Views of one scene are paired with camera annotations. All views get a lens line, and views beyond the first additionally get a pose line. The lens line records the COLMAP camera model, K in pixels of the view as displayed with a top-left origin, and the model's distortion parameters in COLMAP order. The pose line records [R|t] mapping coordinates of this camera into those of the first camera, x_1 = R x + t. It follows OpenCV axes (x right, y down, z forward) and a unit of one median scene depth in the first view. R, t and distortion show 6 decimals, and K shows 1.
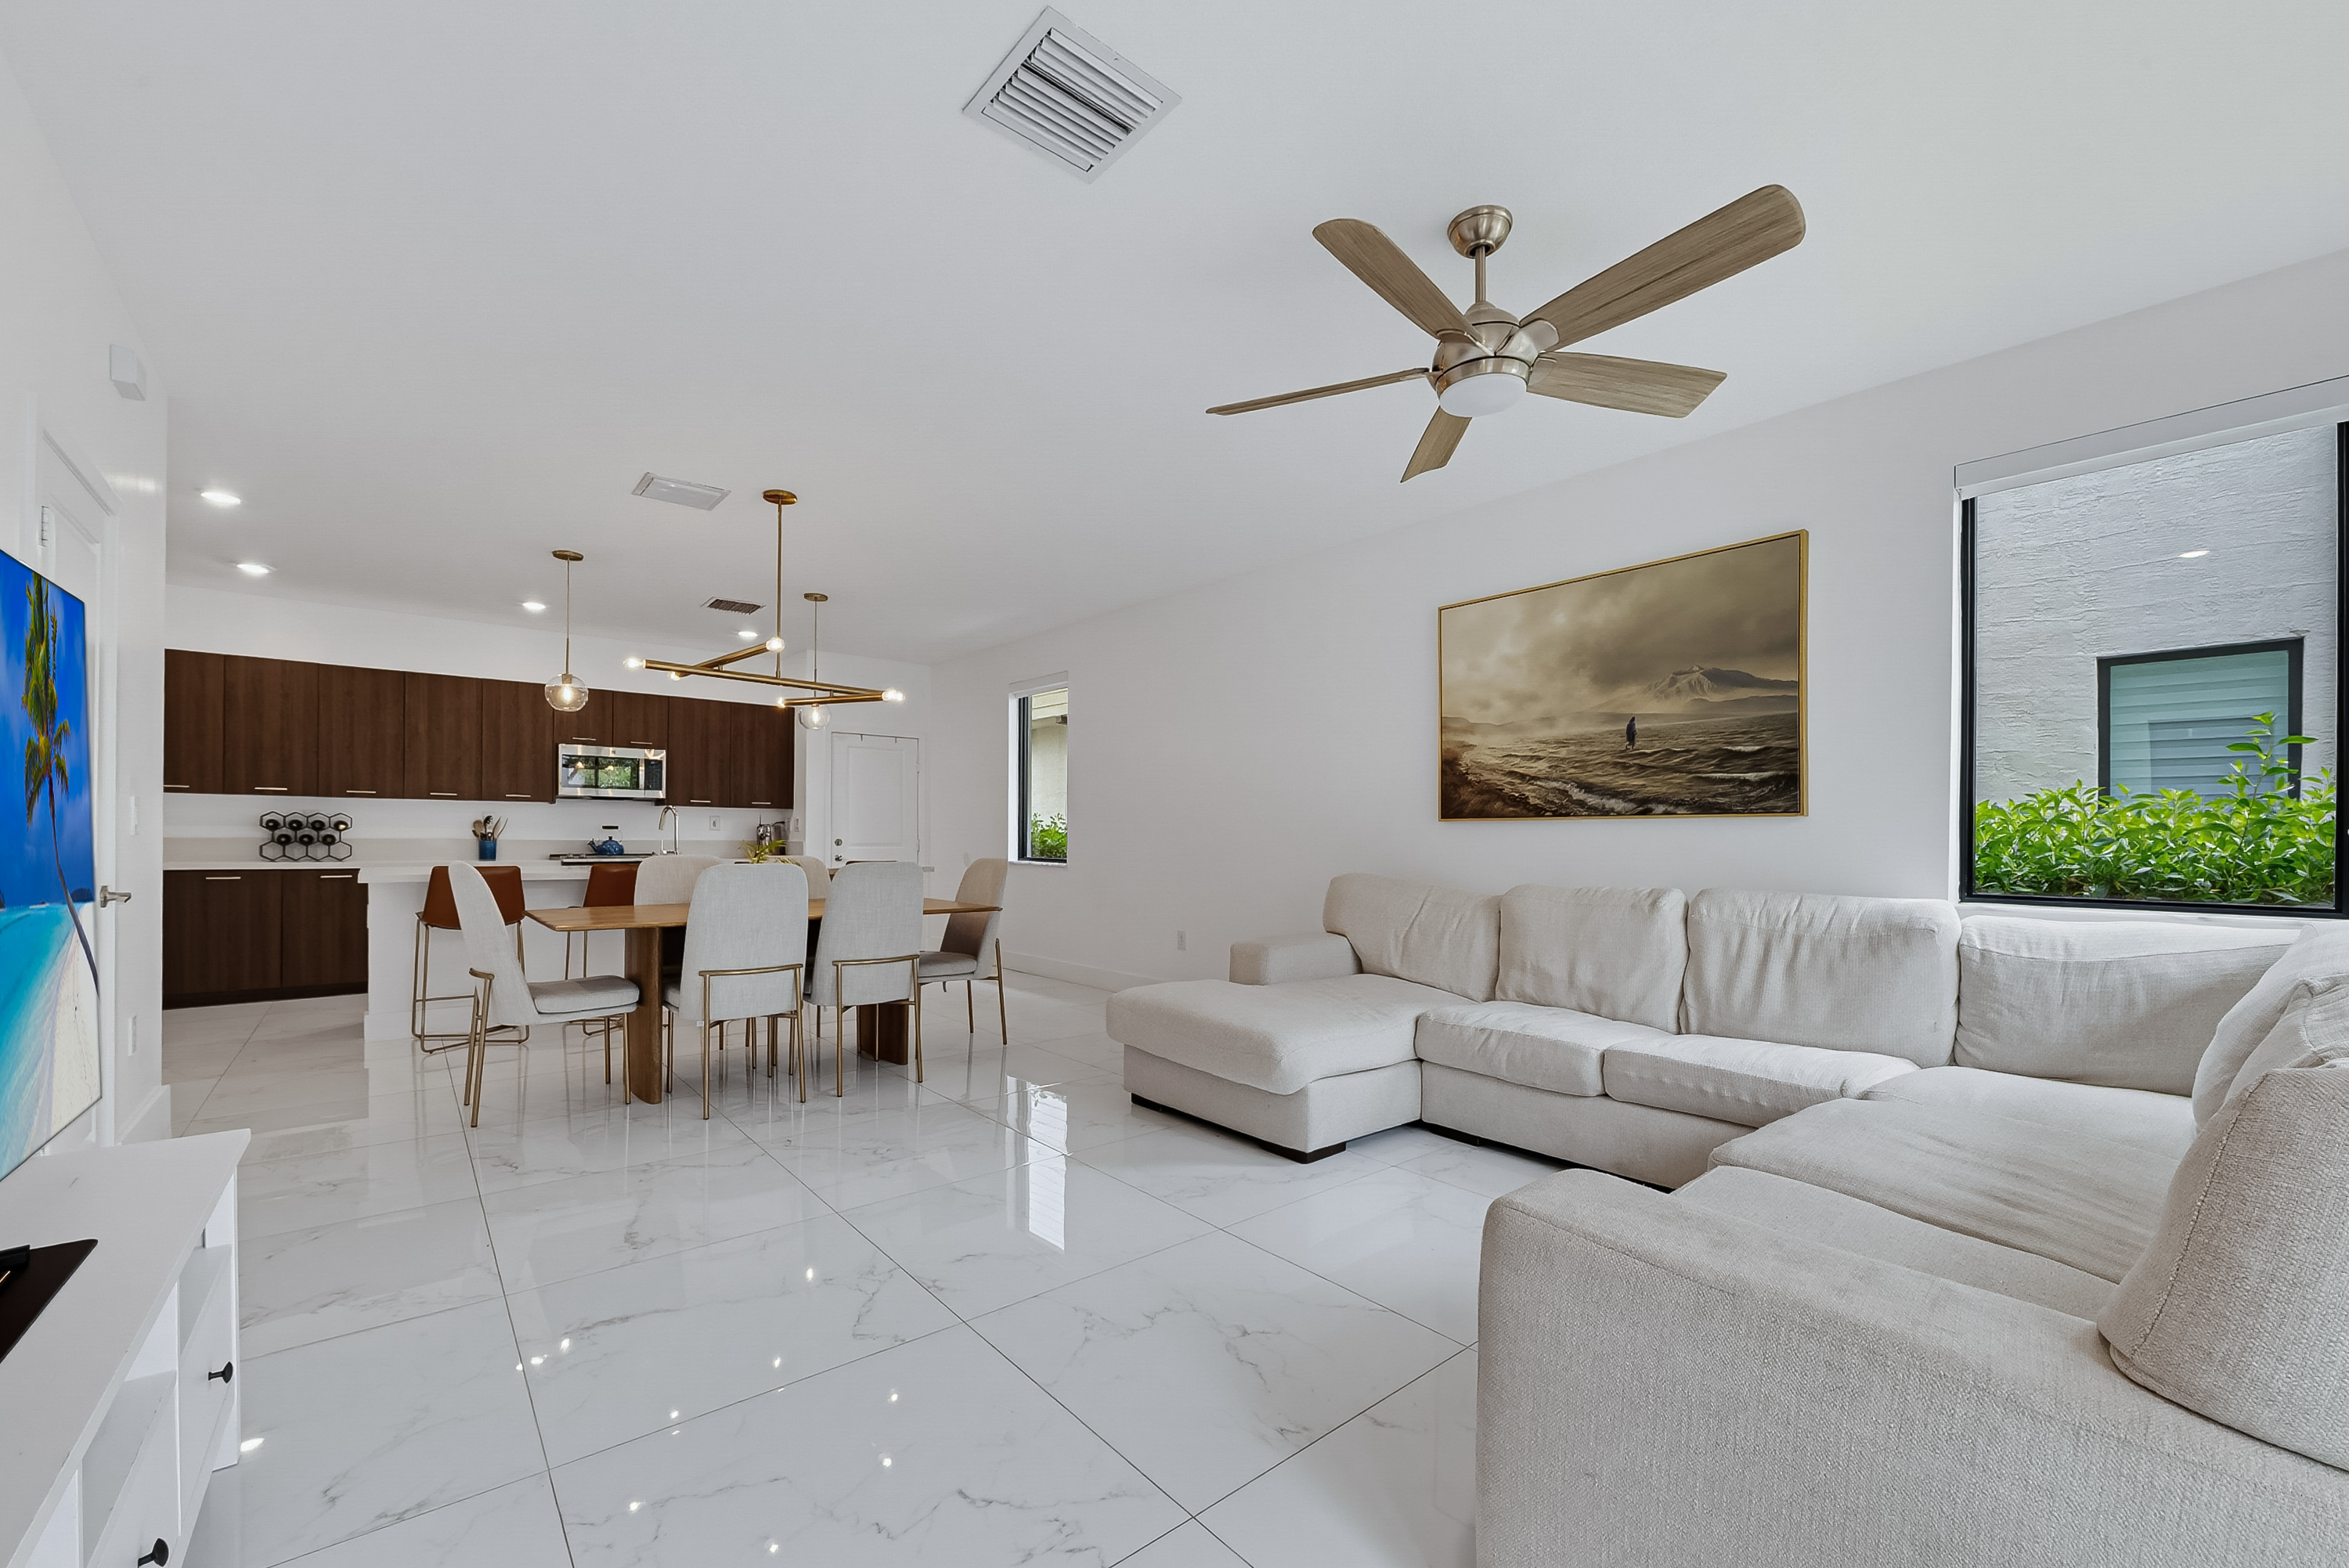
lens RADIAL K [[952.5, 0, 1181.4], [0, 952.5, 843.2], [0, 0, 1]] dist [-0.000938, -0.000095]
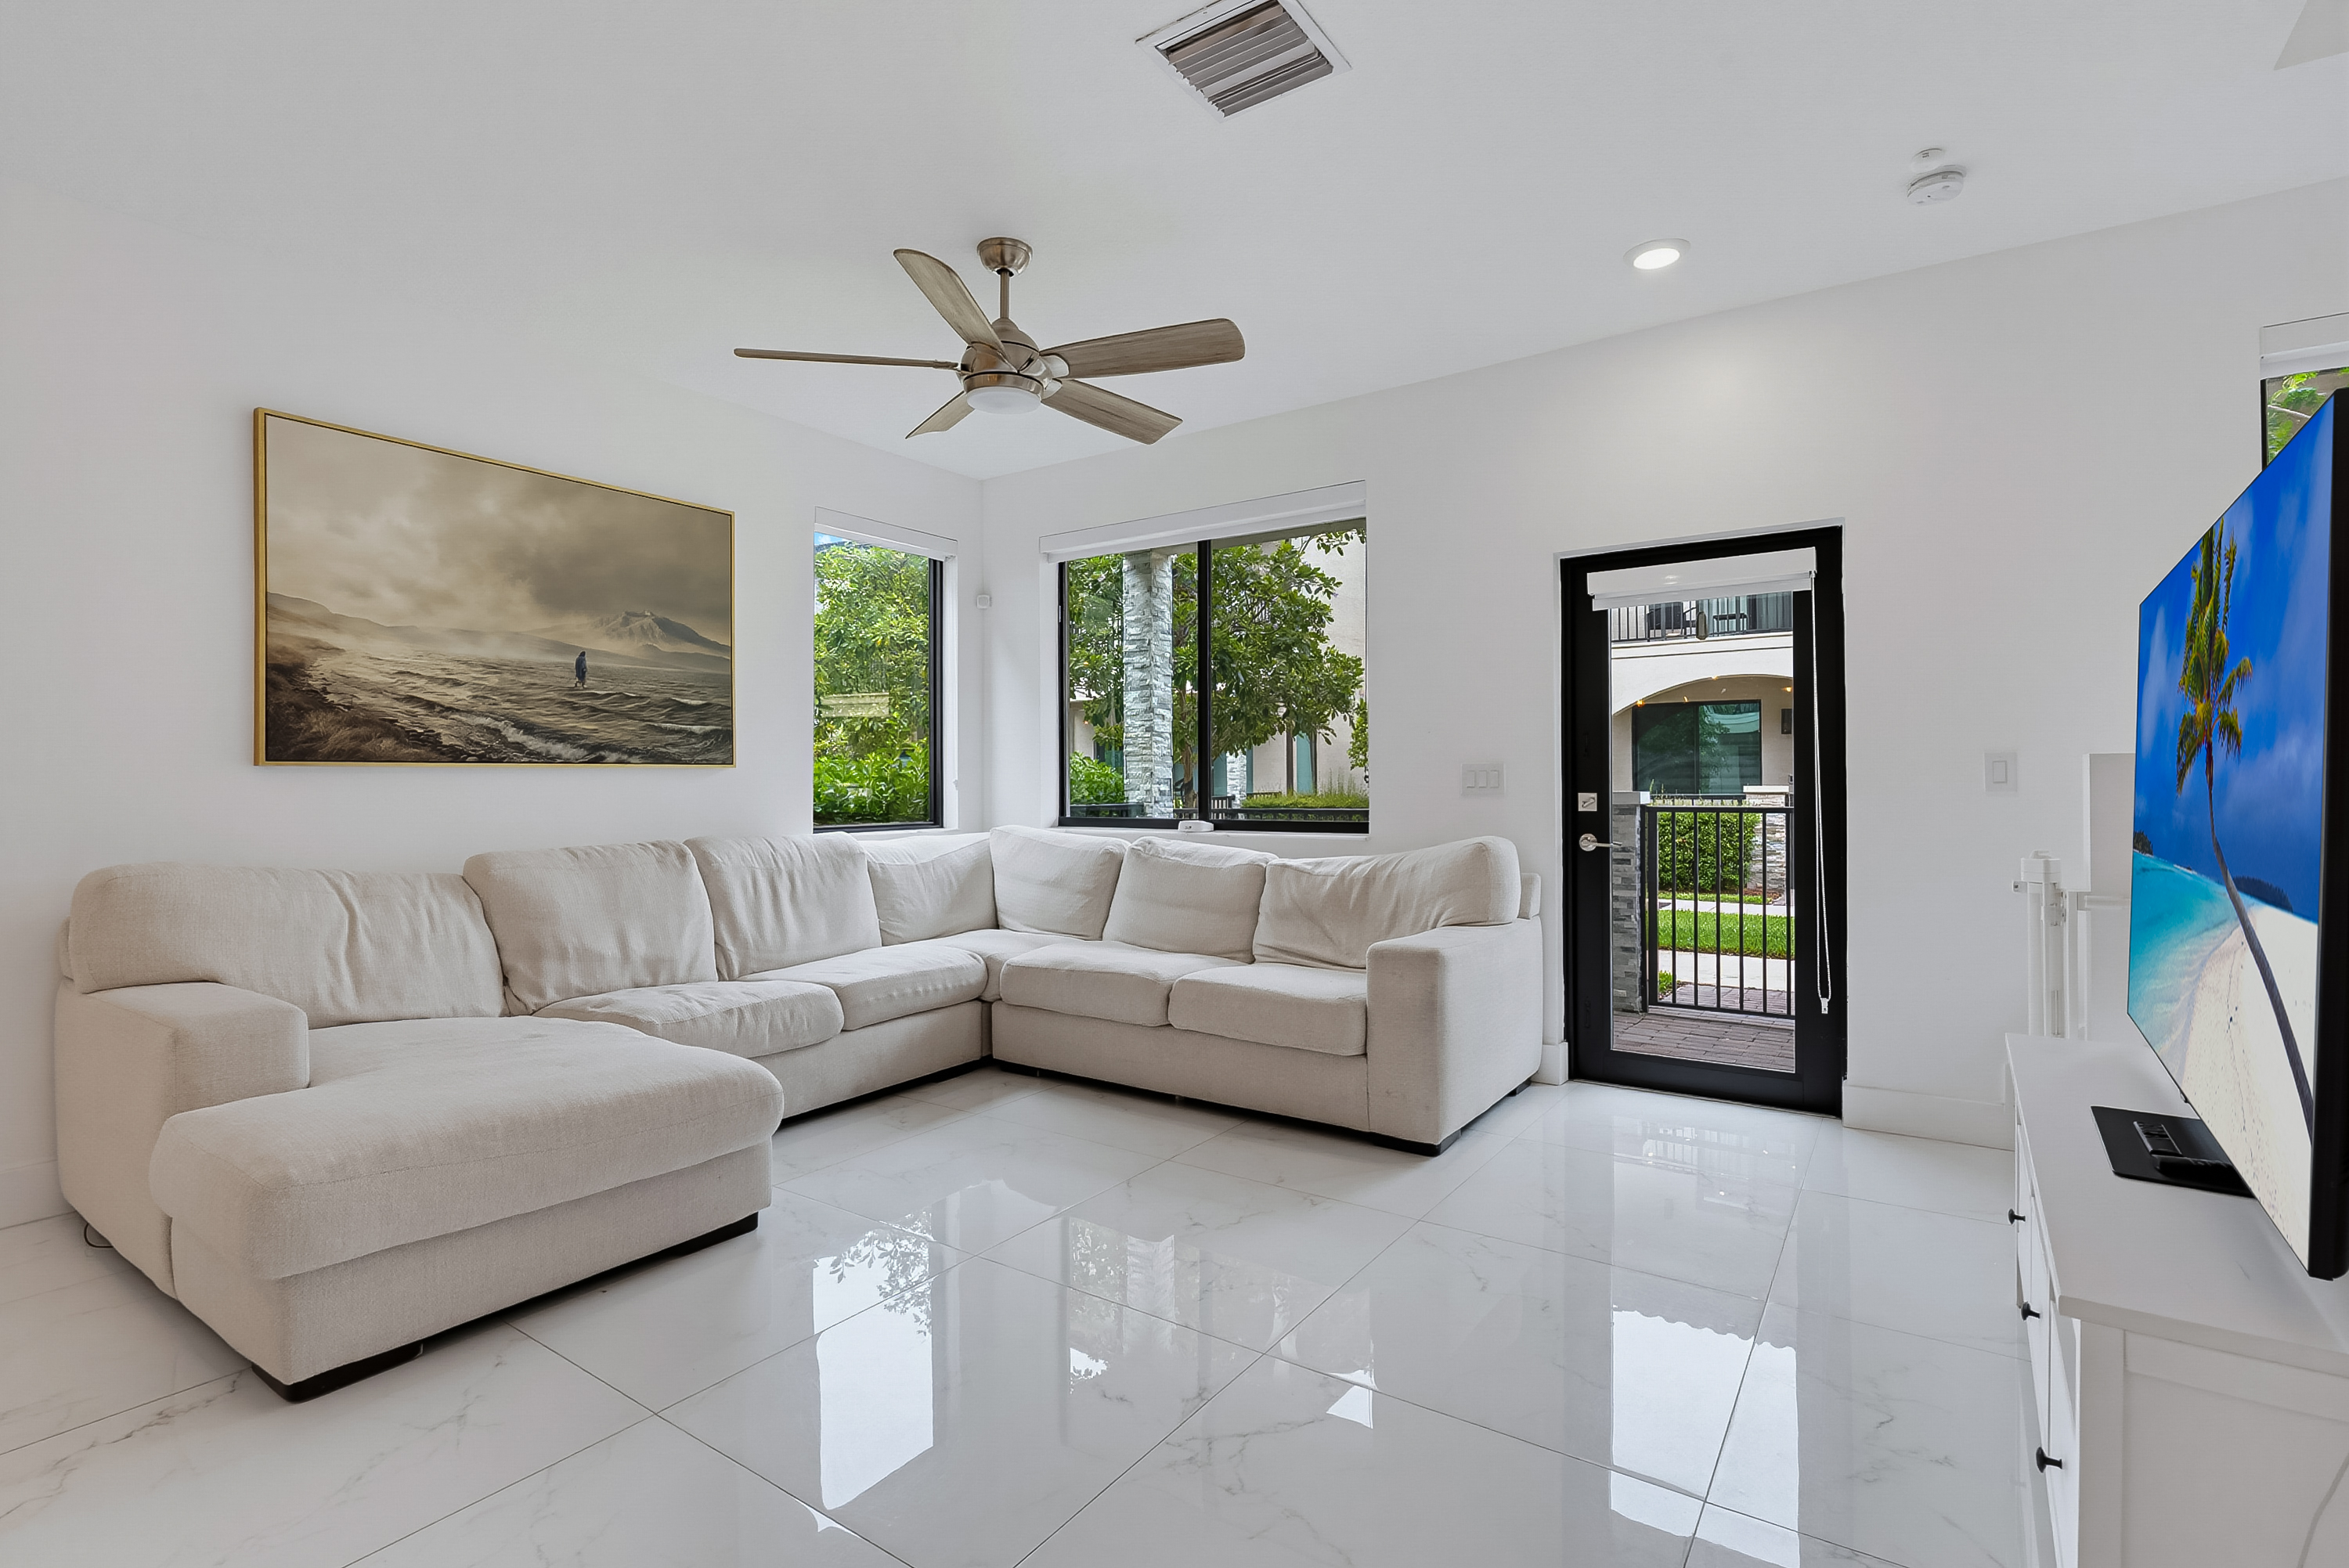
lens RADIAL K [[1117.0, 0, 1174.5], [0, 1117.0, 784.0], [0, 0, 1]] dist [-0.001662, -0.000118]
pose [[-0.274432, -0.003834, 0.961599, -0.654879], [0.011731, 0.999904, 0.007334, -0.011328], [-0.961535, 0.013293, -0.274360, 0.750211]]
